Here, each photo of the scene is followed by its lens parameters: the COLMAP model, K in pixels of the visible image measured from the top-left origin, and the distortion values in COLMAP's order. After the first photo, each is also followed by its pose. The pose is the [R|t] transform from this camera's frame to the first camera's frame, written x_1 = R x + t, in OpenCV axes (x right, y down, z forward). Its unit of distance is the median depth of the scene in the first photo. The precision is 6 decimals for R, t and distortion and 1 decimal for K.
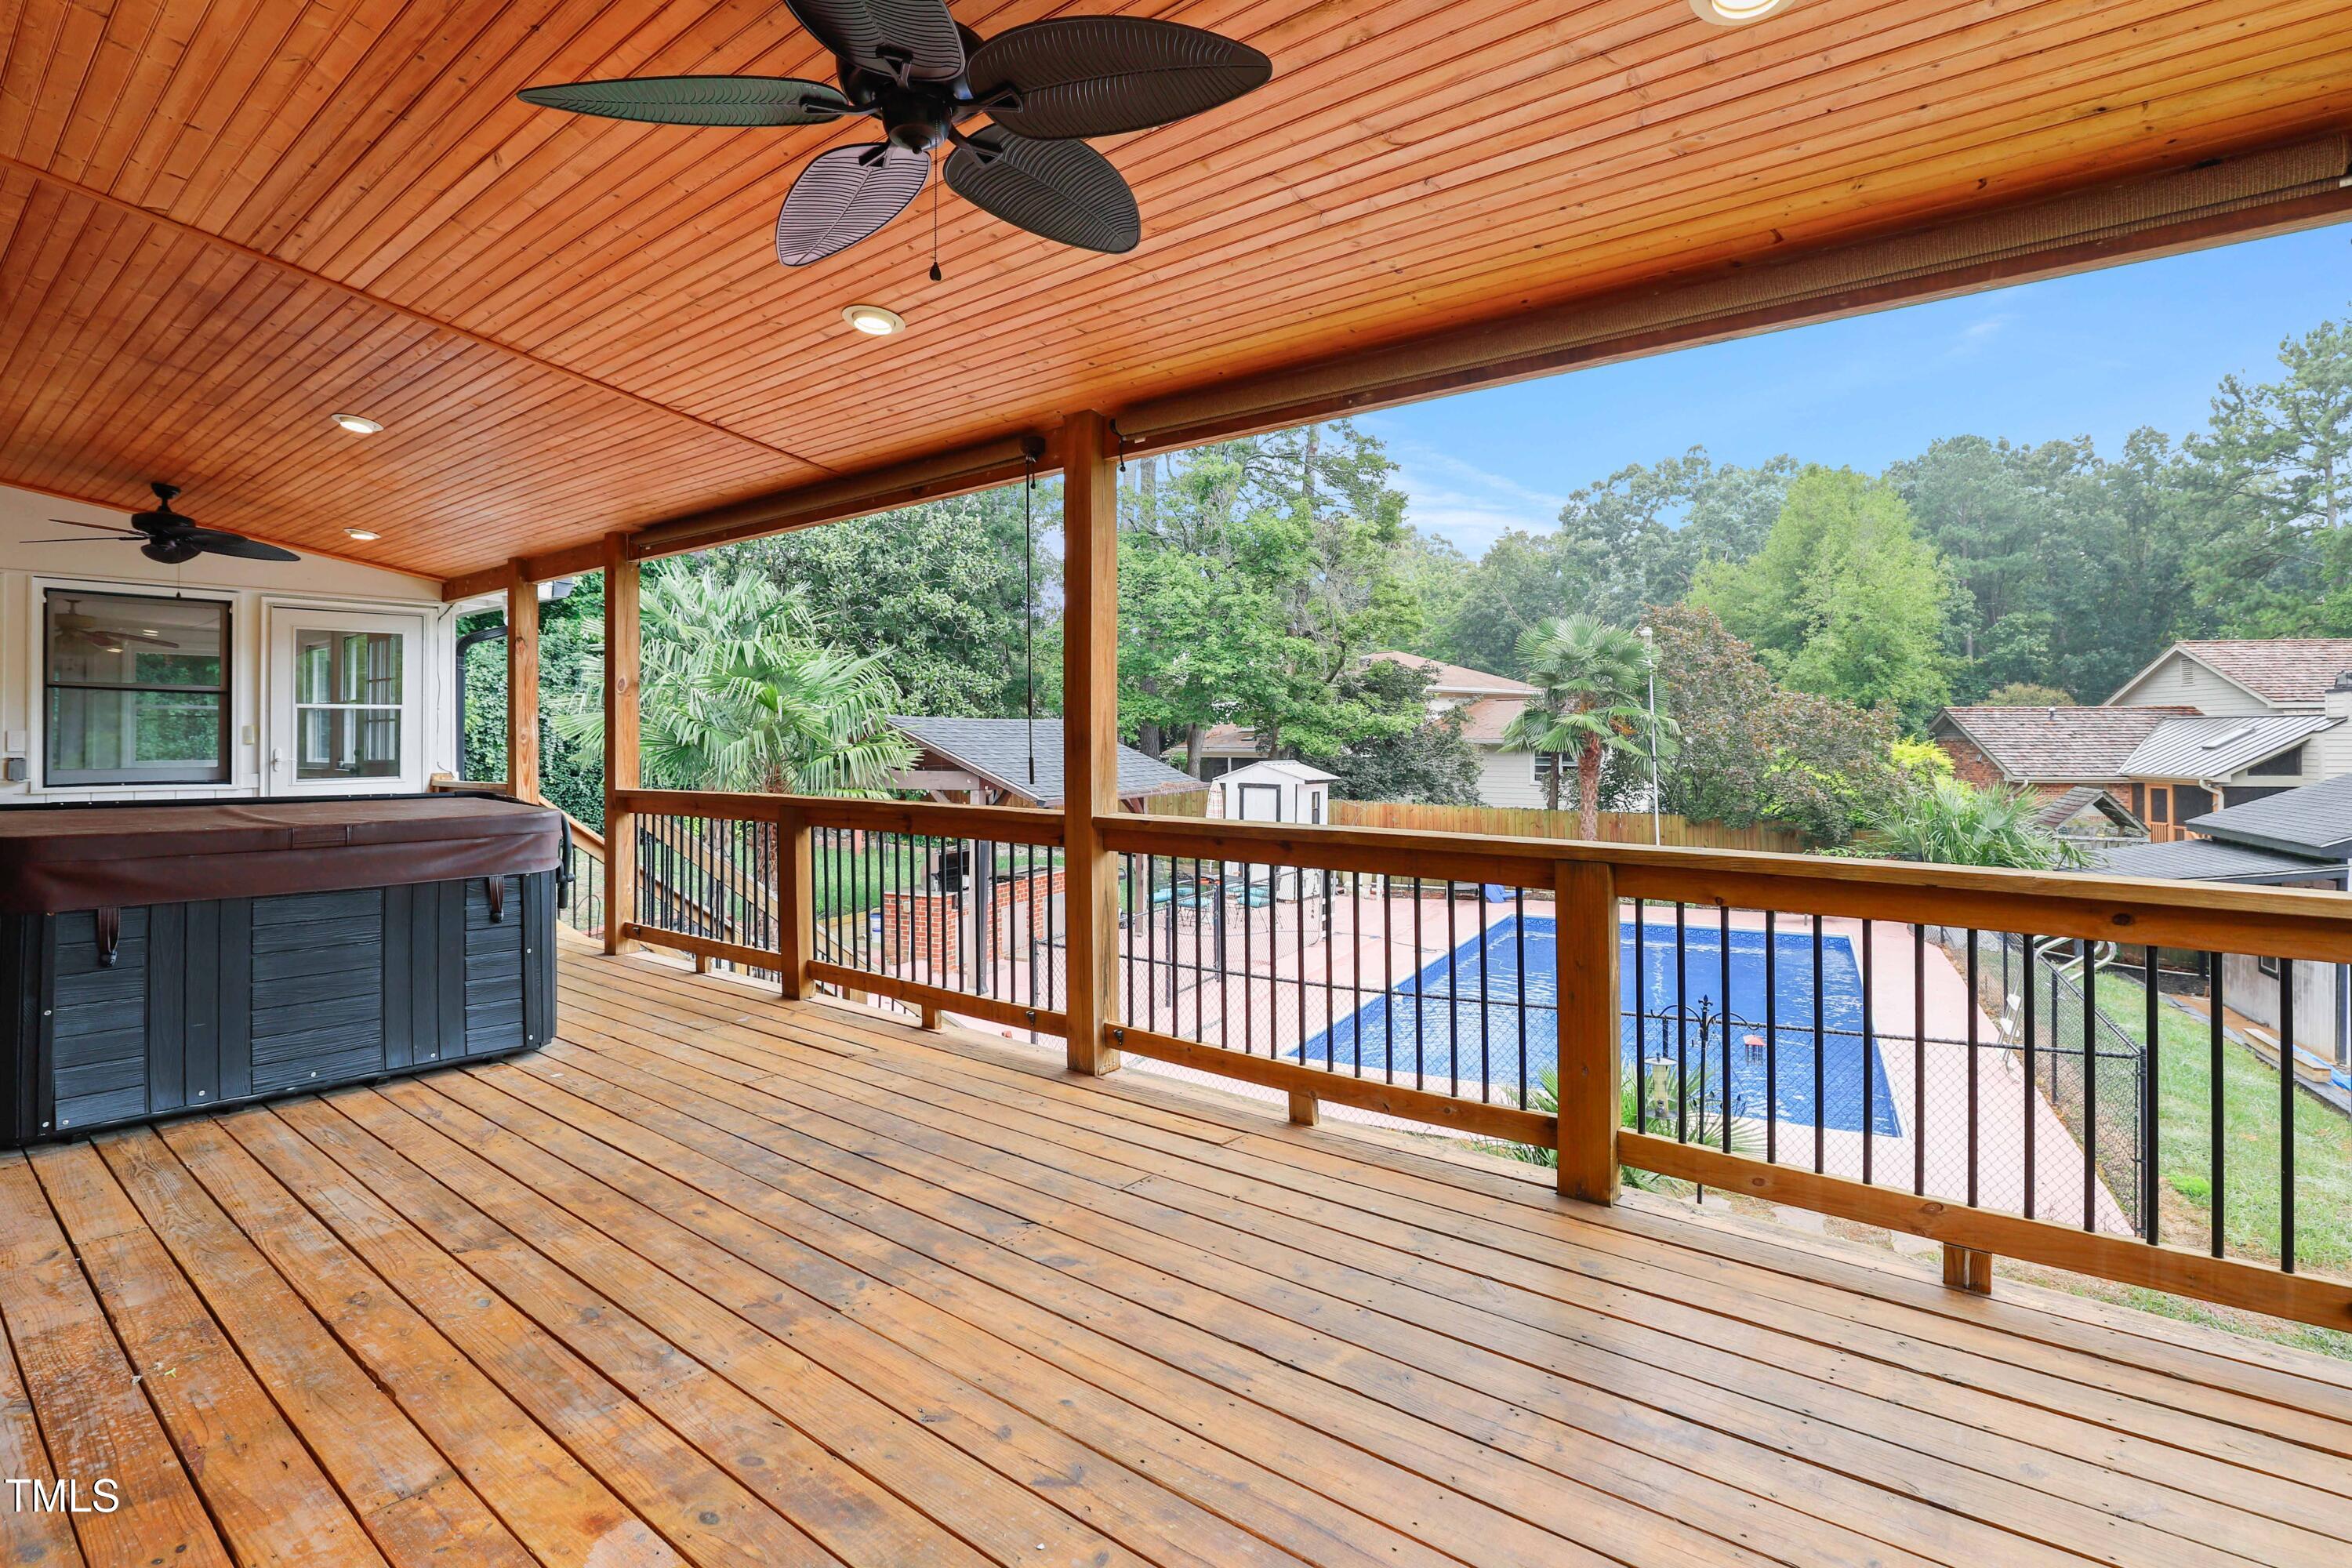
lens RADIAL K [[1113.0, 0, 1243.3], [0, 1113.0, 725.3], [0, 0, 1]] dist [-0.026493, 0.003172]
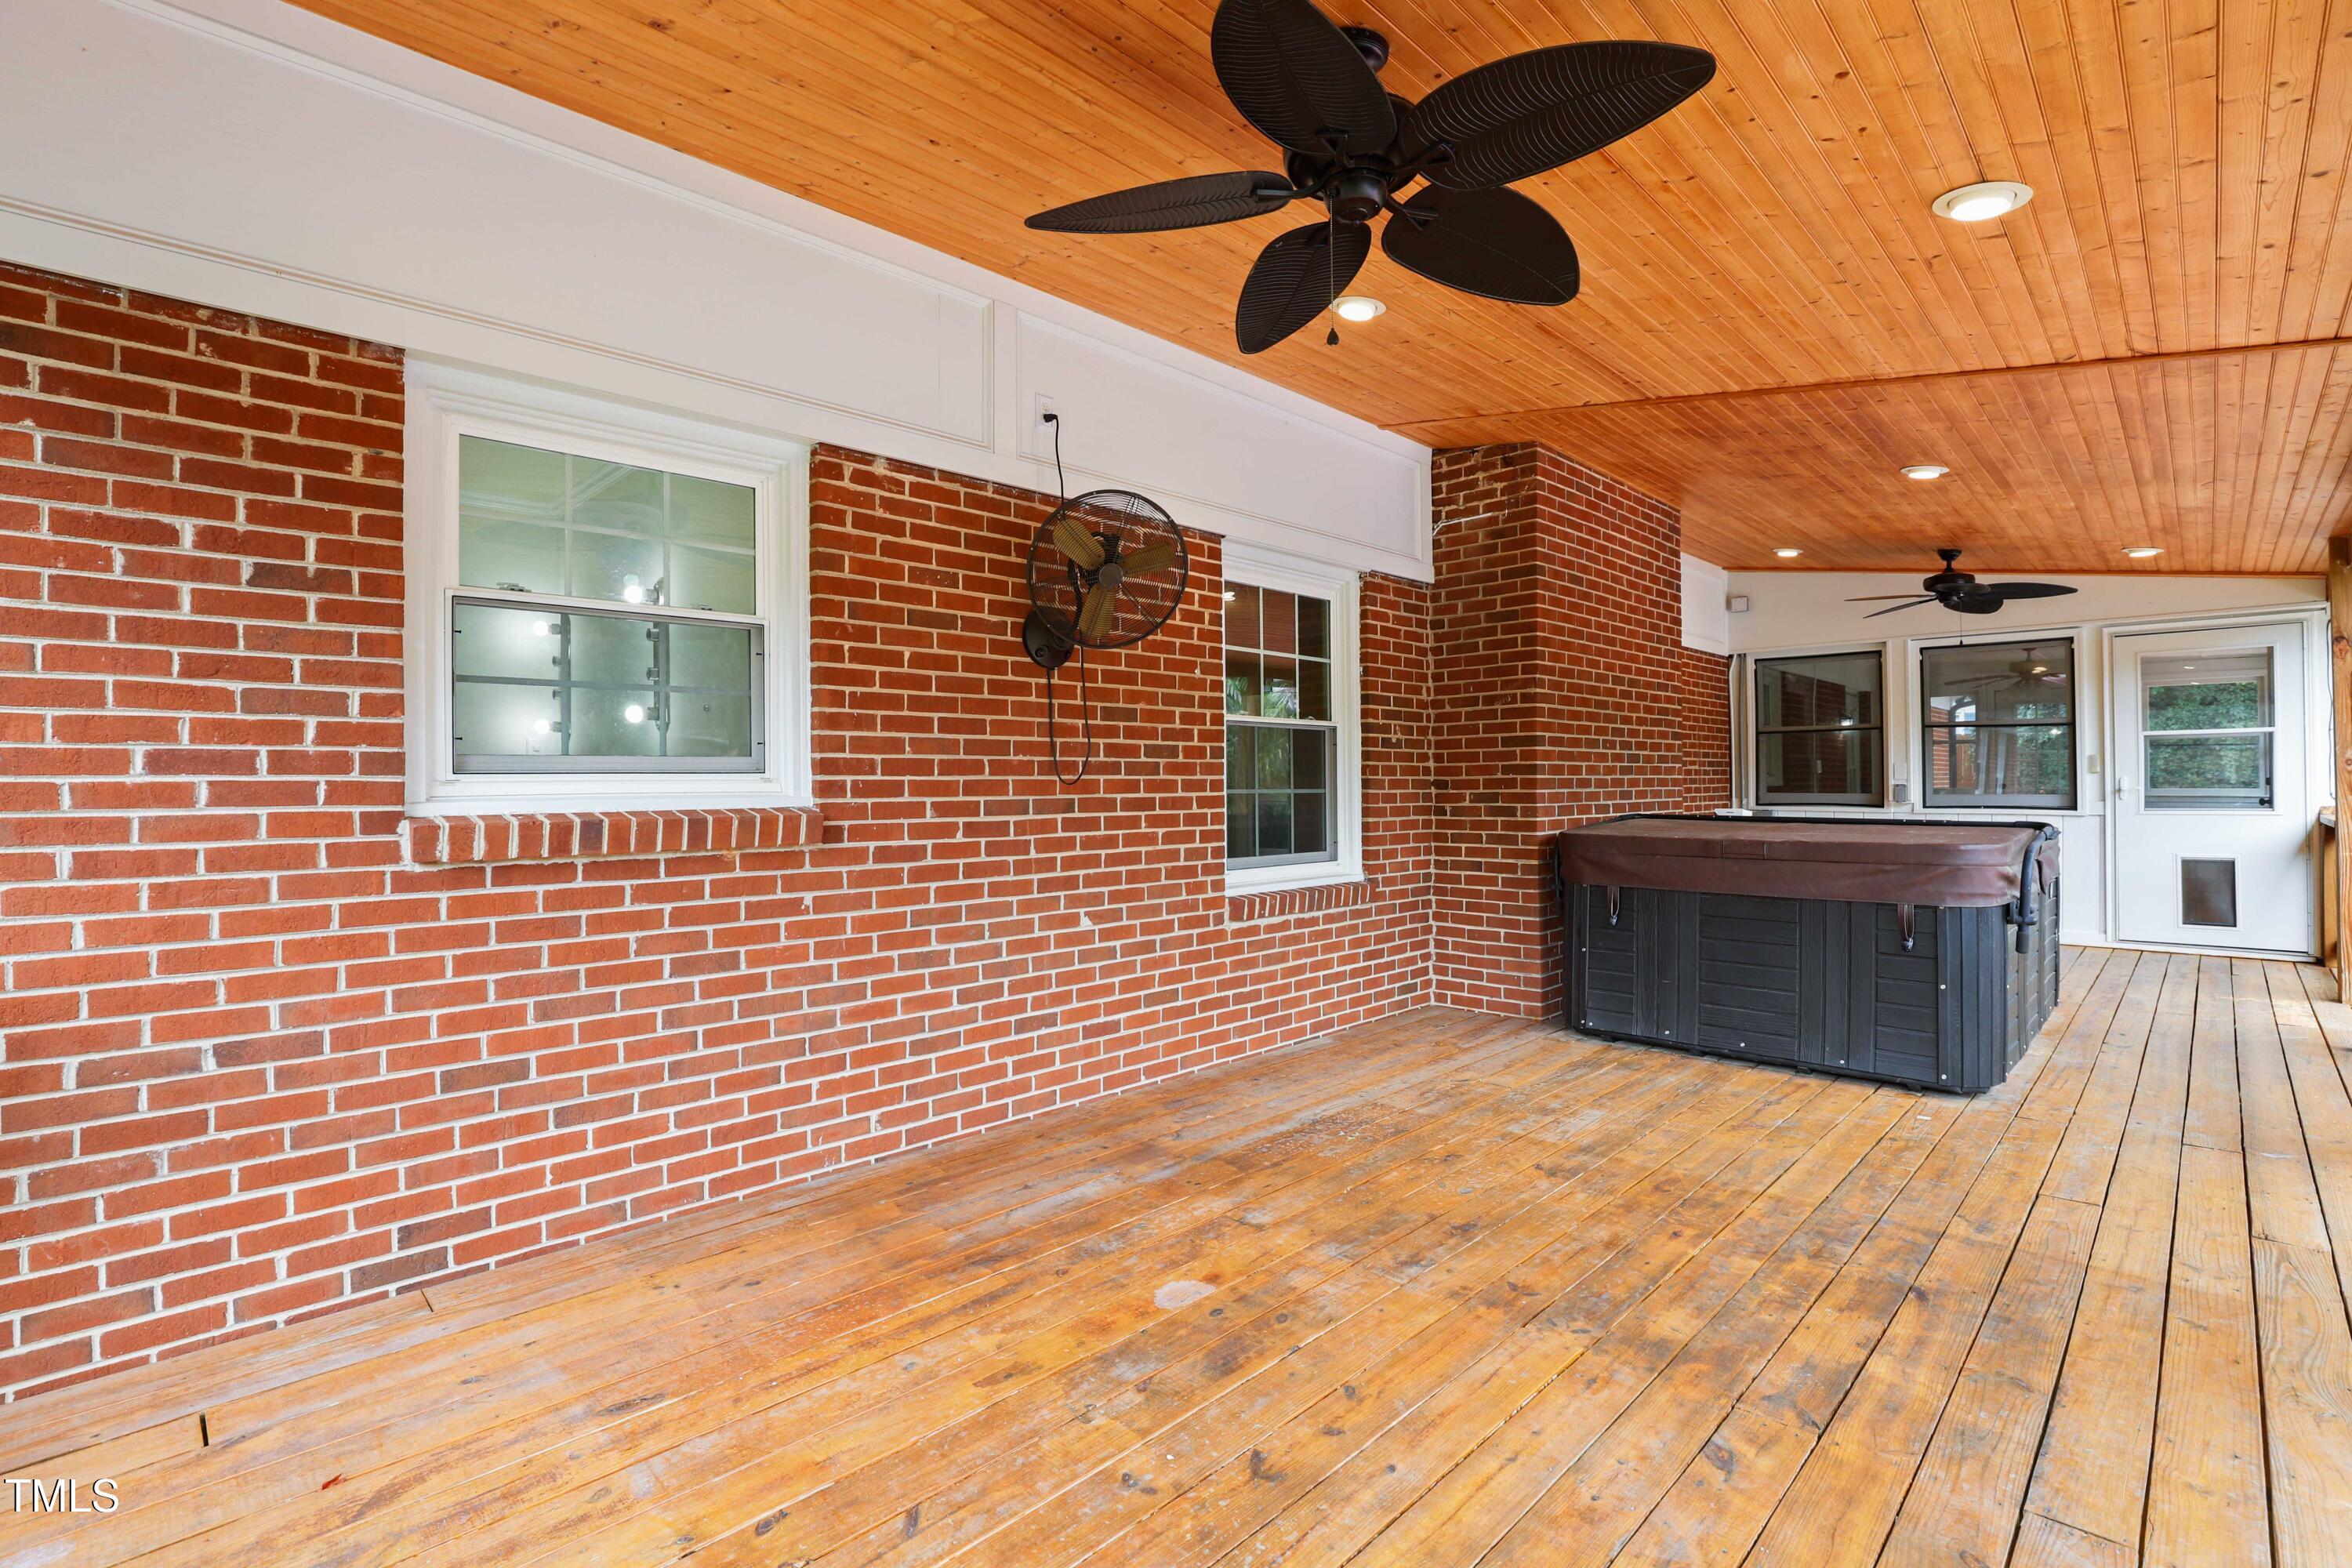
lens RADIAL K [[1113.0, 0, 1182.2], [0, 1113.0, 784.1], [0, 0, 1]] dist [-0.026493, 0.003172]
pose [[-0.104387, 0.010812, -0.994478, 0.257861], [0.018490, 0.999789, 0.008929, 0.003881], [0.994365, -0.017456, -0.104565, 0.299475]]
